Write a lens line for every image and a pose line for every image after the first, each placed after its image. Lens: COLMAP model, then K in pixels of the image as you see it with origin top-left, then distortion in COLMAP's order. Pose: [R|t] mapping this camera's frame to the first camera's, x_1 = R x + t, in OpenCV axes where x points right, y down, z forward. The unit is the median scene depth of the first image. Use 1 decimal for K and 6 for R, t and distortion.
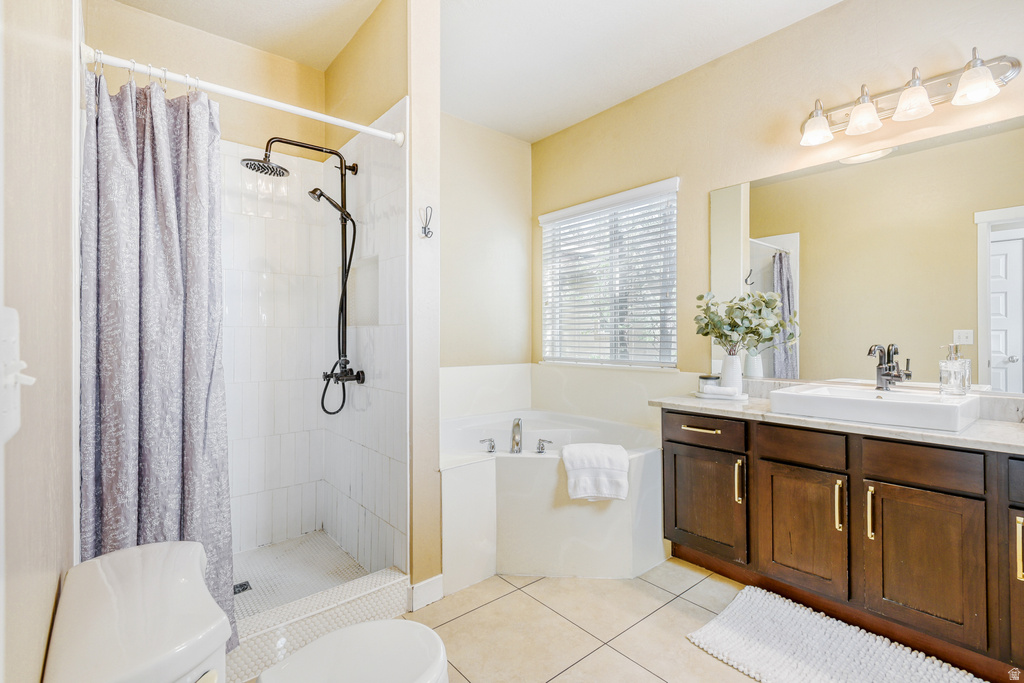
lens RADIAL K [[487.4, 0, 511.9], [0, 487.4, 339.2], [0, 0, 1]] dist [0.016368, -0.004747]
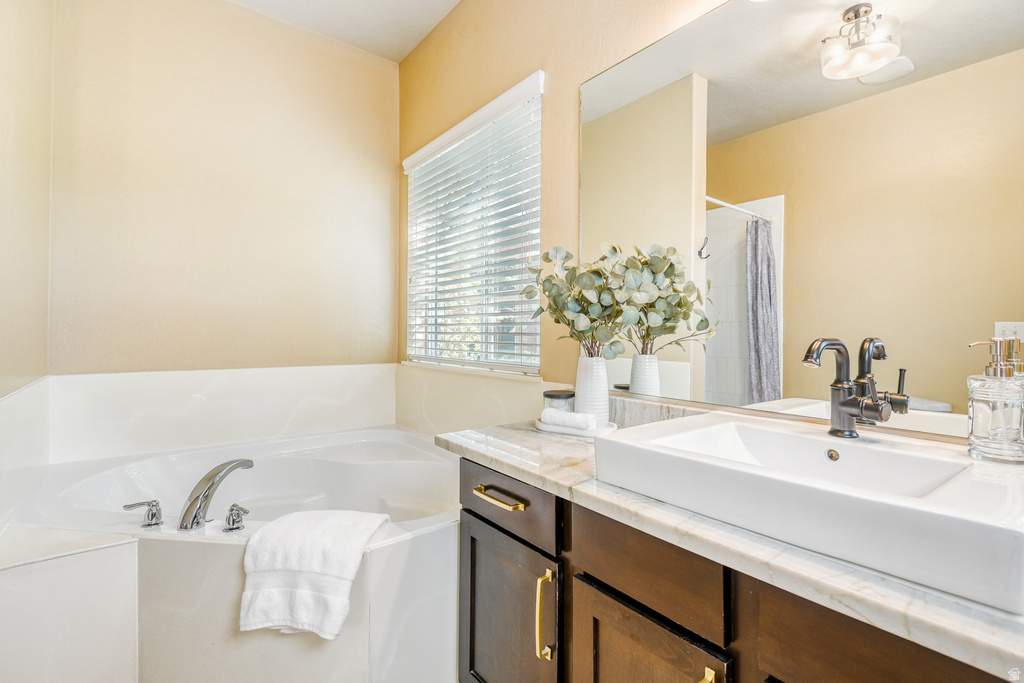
lens RADIAL K [[487.4, 0, 511.1], [0, 487.4, 334.9], [0, 0, 1]] dist [0.016368, -0.004747]
pose [[0.999140, 0.007540, -0.040767, 0.422440], [-0.007561, 0.999971, -0.000369, 0.009125], [0.040763, 0.000677, 0.999169, 0.479920]]
